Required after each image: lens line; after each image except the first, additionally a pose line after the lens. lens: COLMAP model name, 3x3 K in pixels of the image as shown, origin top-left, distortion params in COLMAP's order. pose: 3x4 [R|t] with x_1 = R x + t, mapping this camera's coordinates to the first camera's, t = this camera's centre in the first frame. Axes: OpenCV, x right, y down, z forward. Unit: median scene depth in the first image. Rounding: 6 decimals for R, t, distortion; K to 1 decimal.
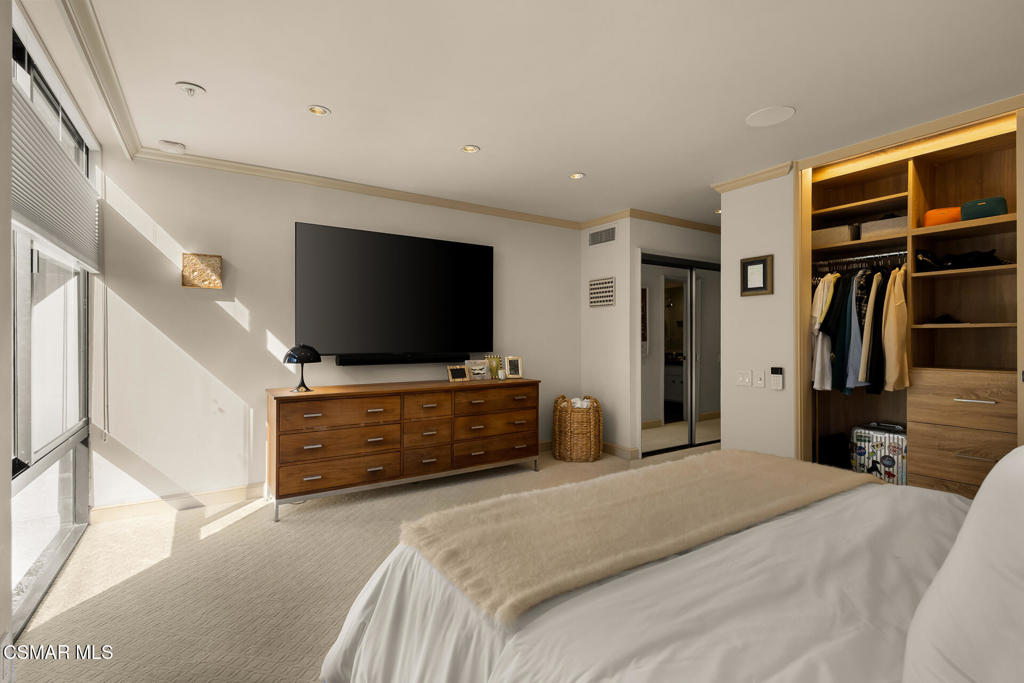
lens RADIAL K [[473.3, 0, 509.1], [0, 473.3, 341.0], [0, 0, 1]] dist [0.013790, -0.003465]
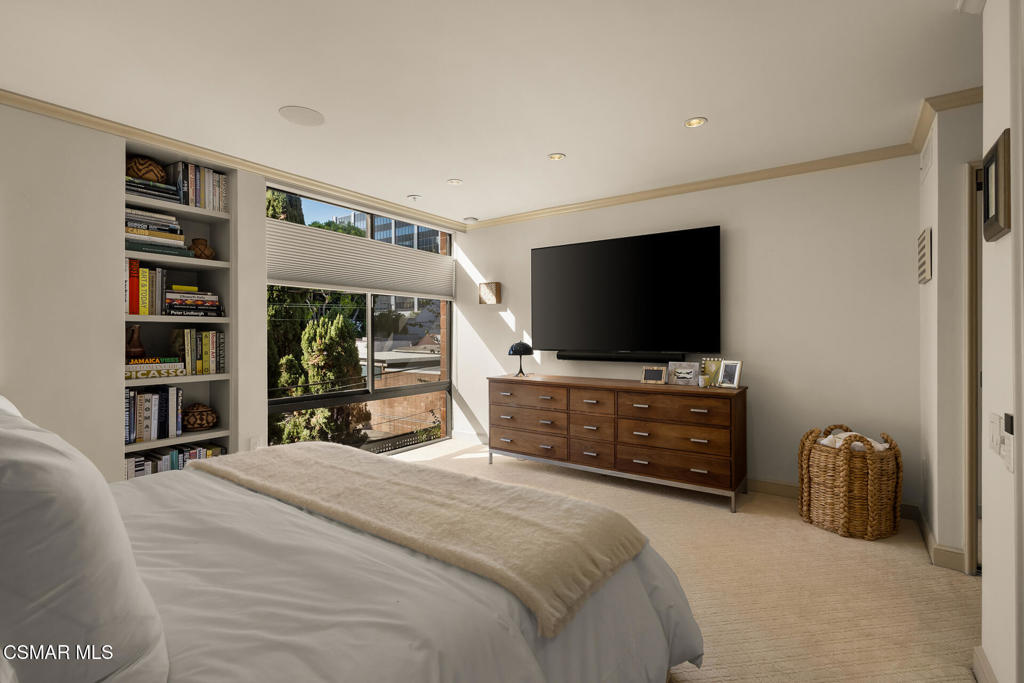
lens RADIAL K [[473.3, 0, 508.8], [0, 473.3, 335.7], [0, 0, 1]] dist [0.013790, -0.003465]
pose [[0.368107, 0.002750, -0.929779, 0.724530], [-0.003876, 0.999991, 0.001424, -0.009827], [0.929775, 0.003080, 0.368115, 0.434604]]
